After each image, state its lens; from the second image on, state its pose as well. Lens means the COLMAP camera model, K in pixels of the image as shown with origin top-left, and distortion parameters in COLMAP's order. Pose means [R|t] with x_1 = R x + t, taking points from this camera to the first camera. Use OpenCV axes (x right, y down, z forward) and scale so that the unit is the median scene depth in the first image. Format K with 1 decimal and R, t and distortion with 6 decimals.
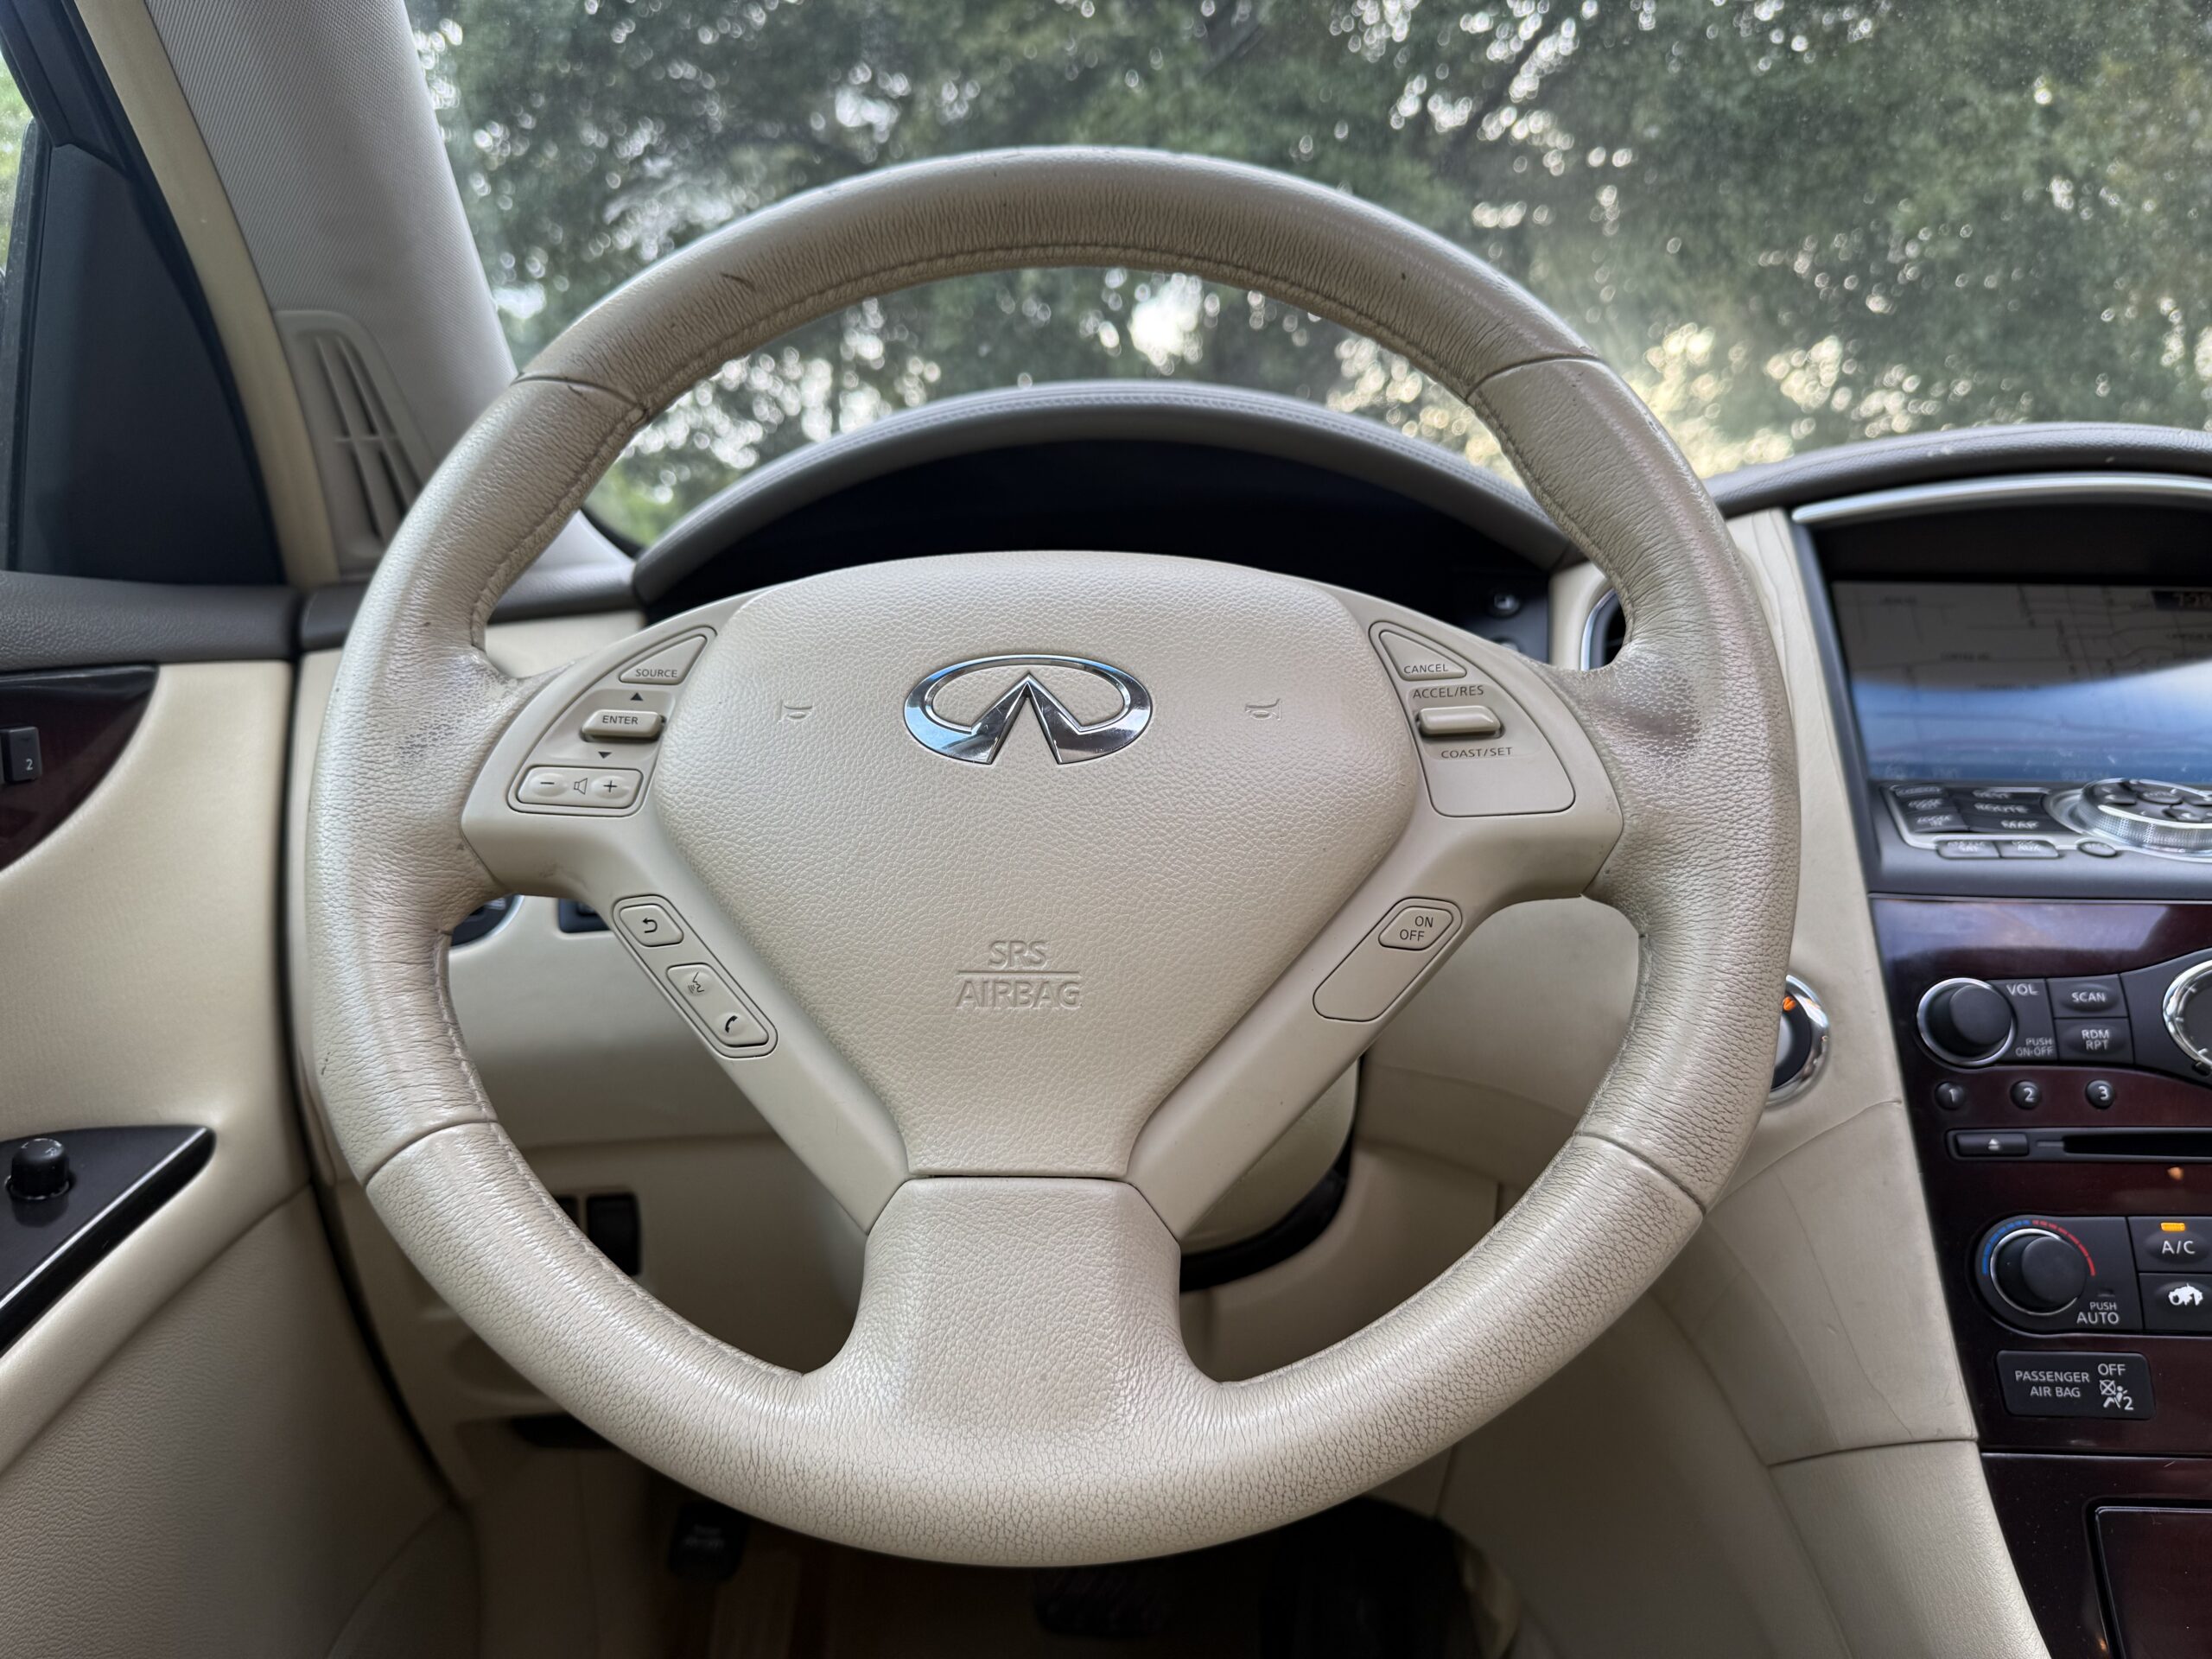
lens RADIAL K [[1568.1, 0, 1112.8], [0, 1568.1, 860.9], [0, 0, 1]] dist [0.030237, -0.035610]
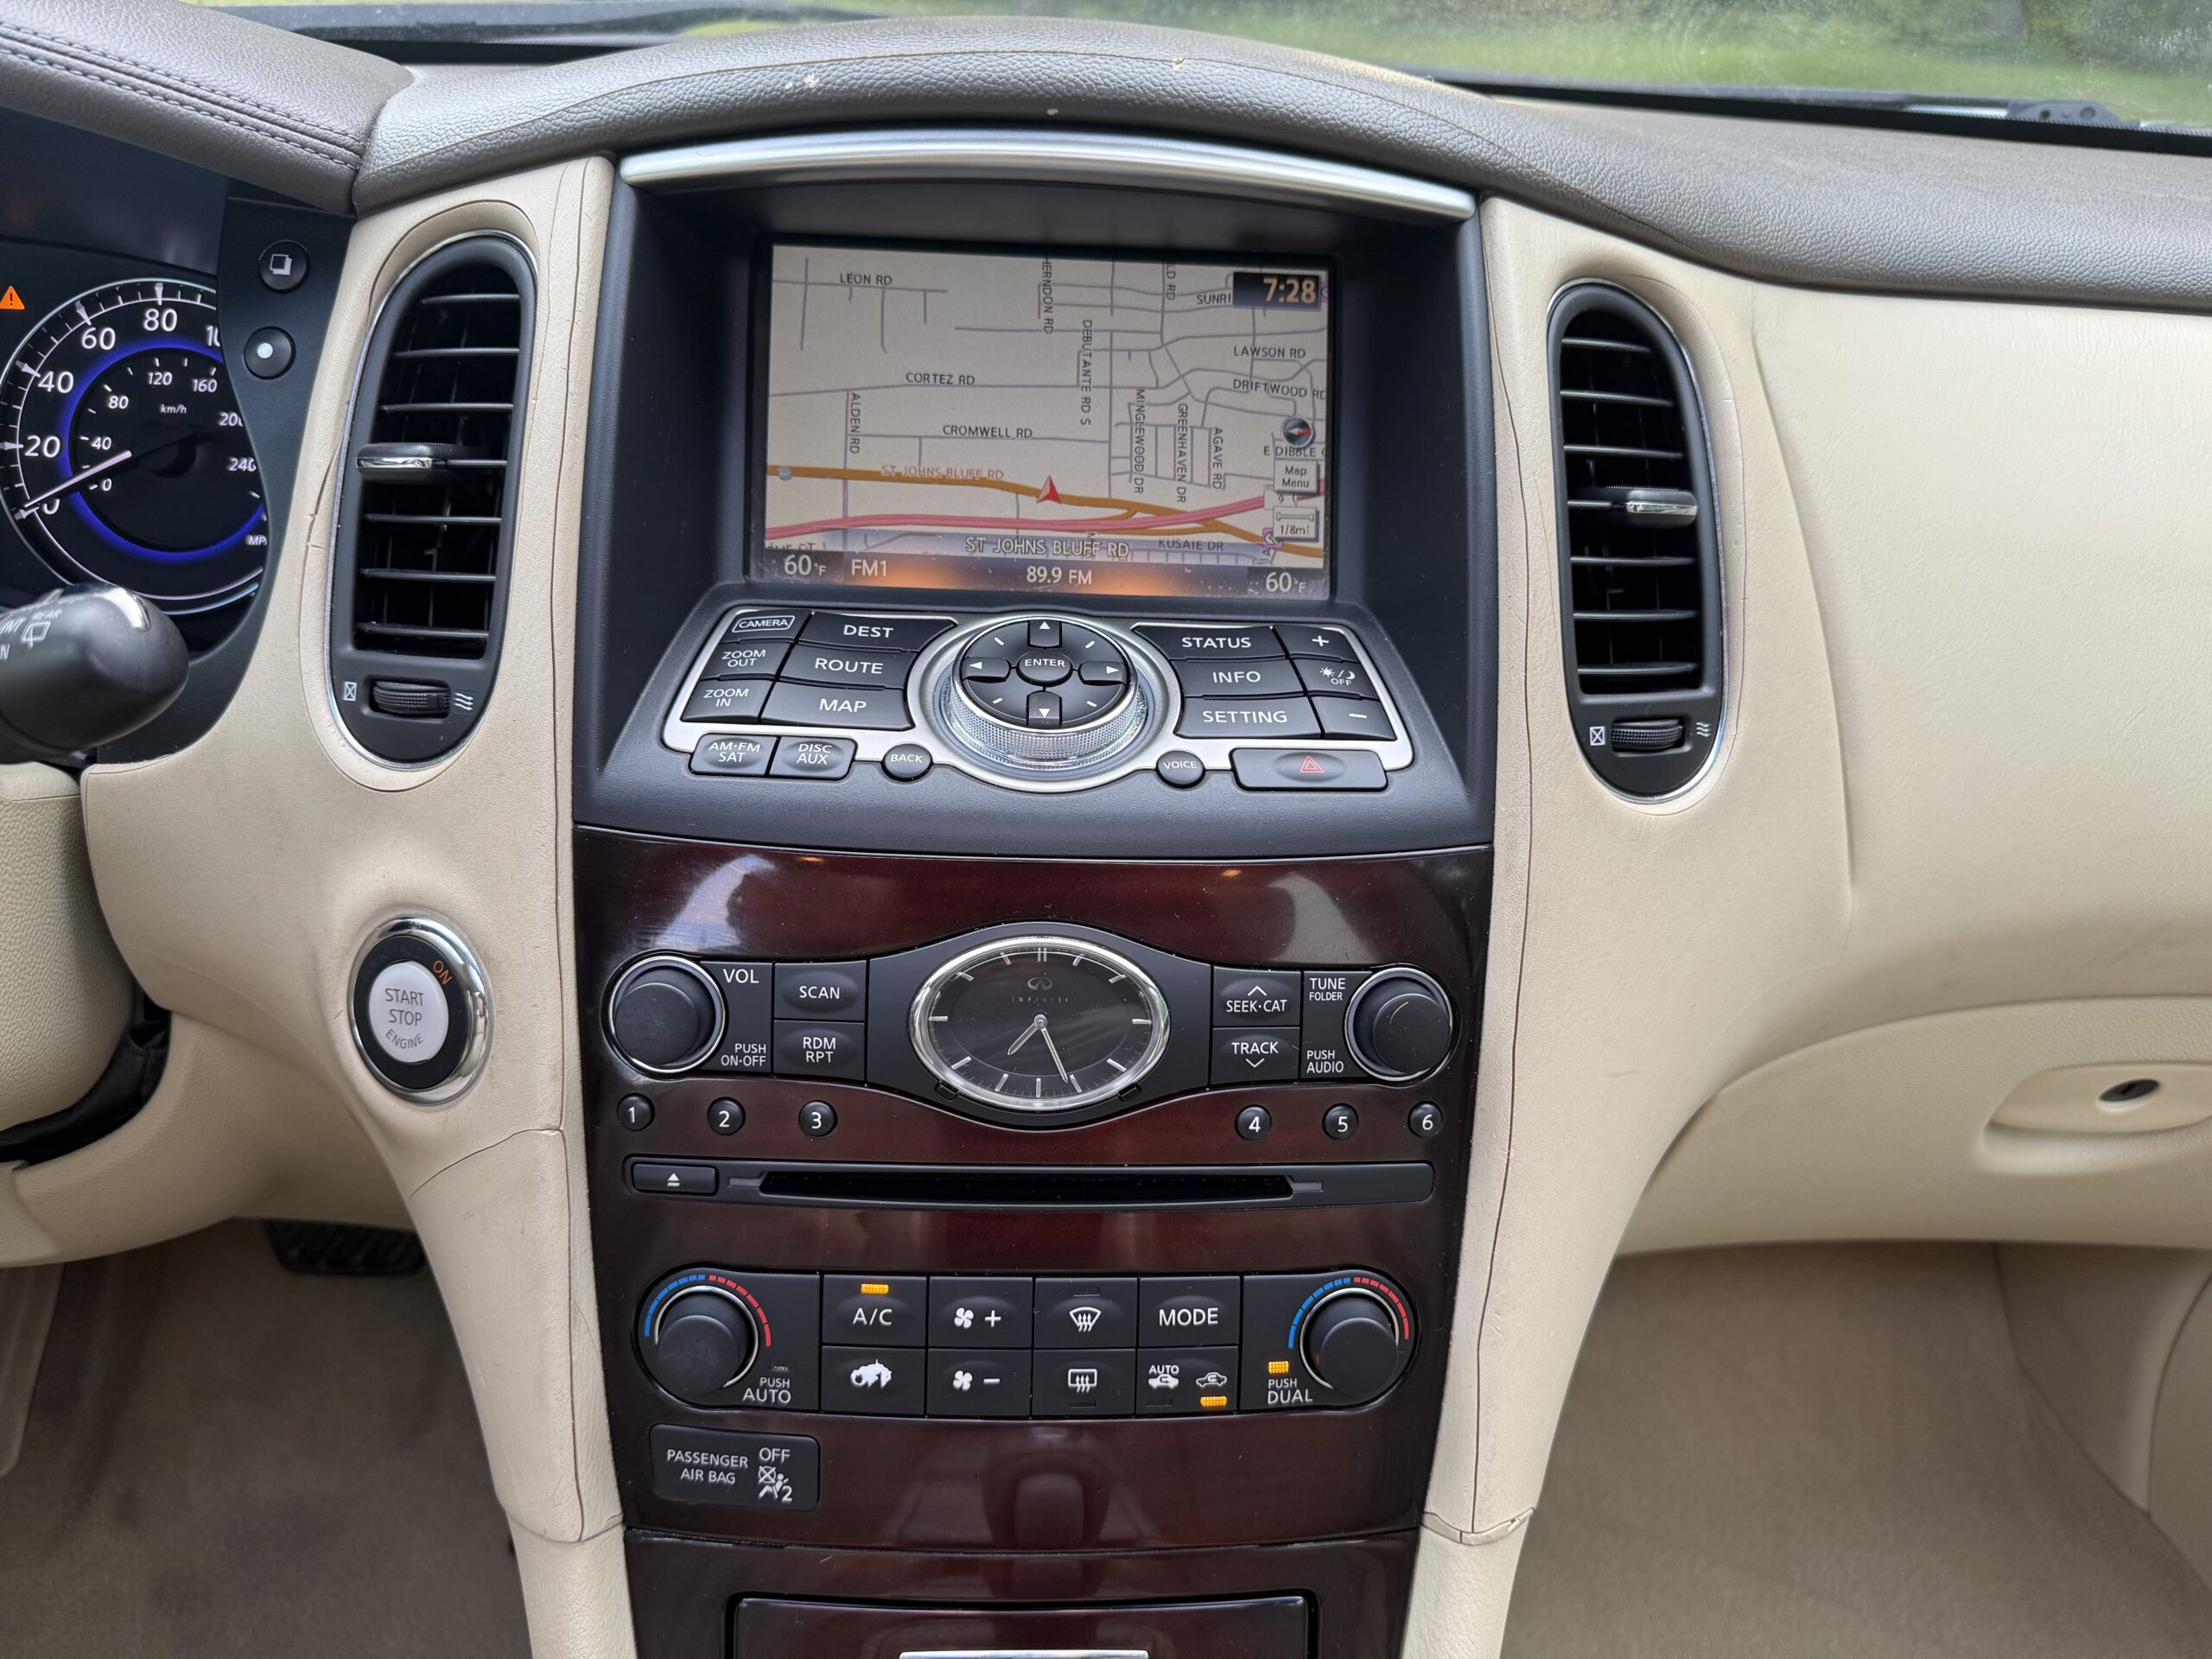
lens RADIAL K [[1568.1, 0, 1110.2], [0, 1568.1, 828.5], [0, 0, 1]] dist [0.030237, -0.035610]
pose [[0.996541, -0.009481, 0.082565, 0.739208], [-0.023333, 0.921594, 0.387454, -0.288660], [-0.079765, -0.388040, 0.918184, 0.369416]]
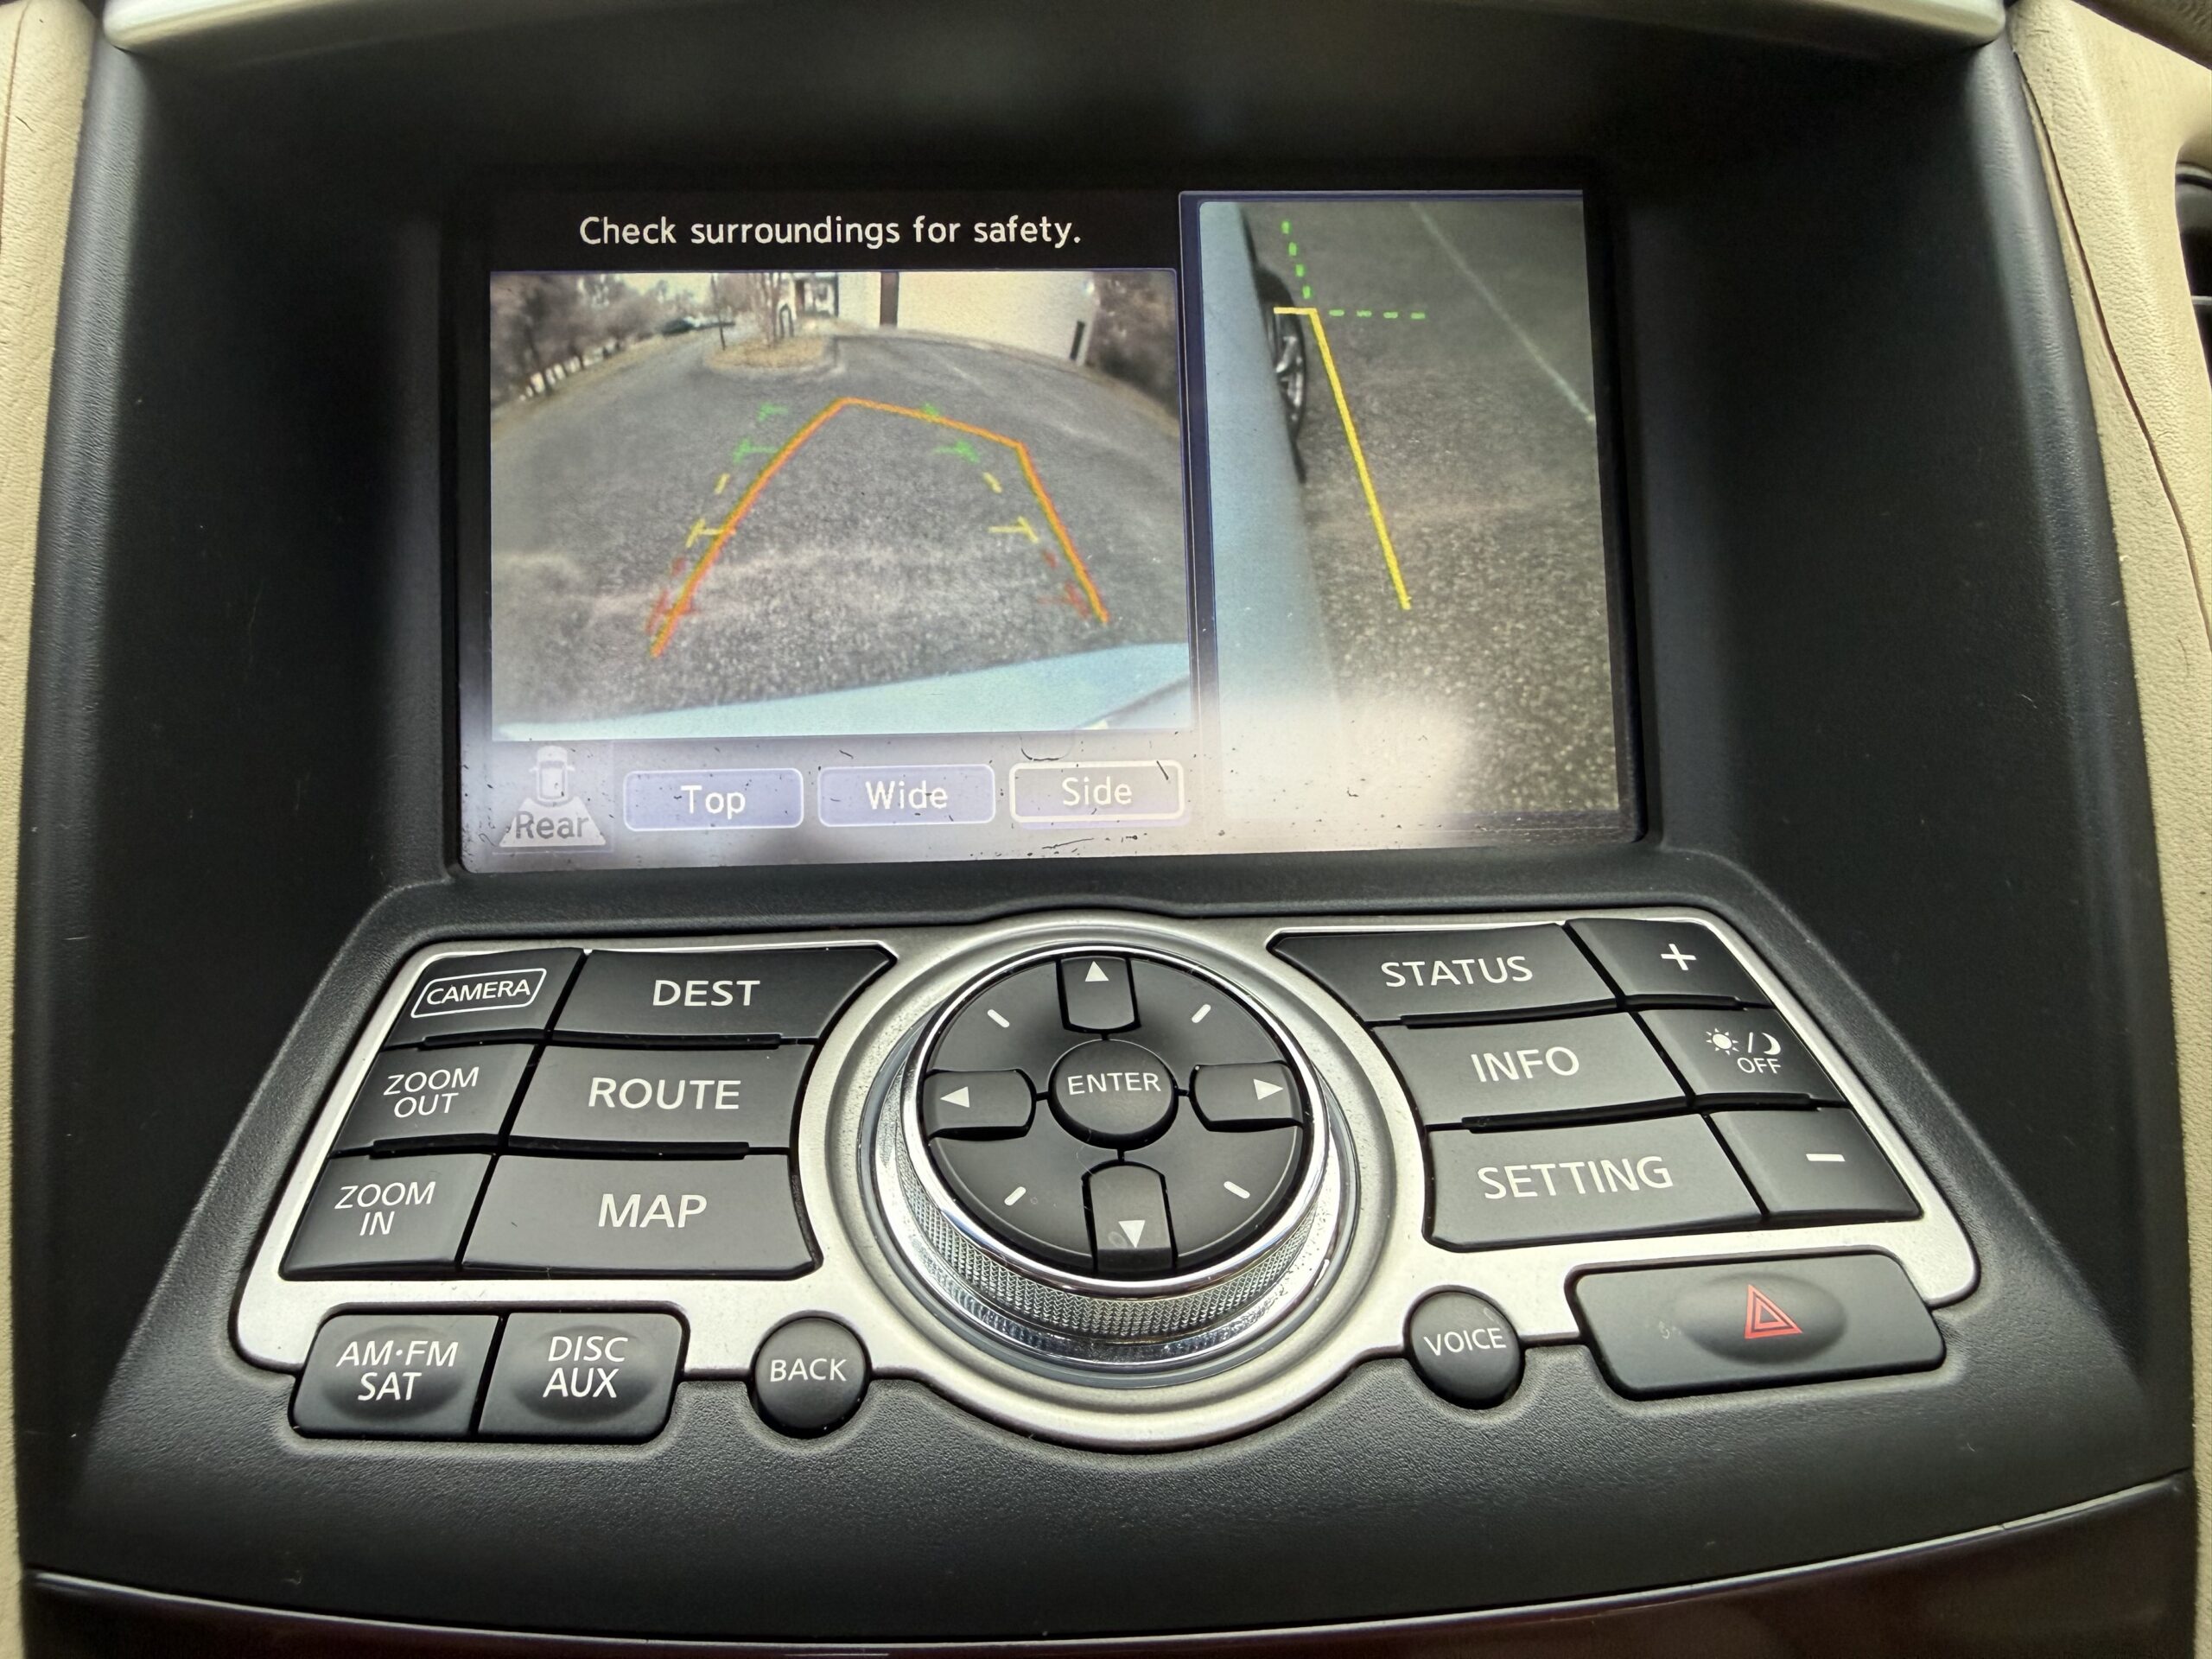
lens RADIAL K [[1519.0, 0, 969.1], [0, 1519.0, 906.0], [0, 0, 1]] dist [-0.050989, 0.004366]
pose [[0.995961, -0.062050, 0.064890, 0.721314], [0.029573, 0.909135, 0.415450, -0.227893], [-0.084773, -0.411854, 0.907298, 0.875544]]
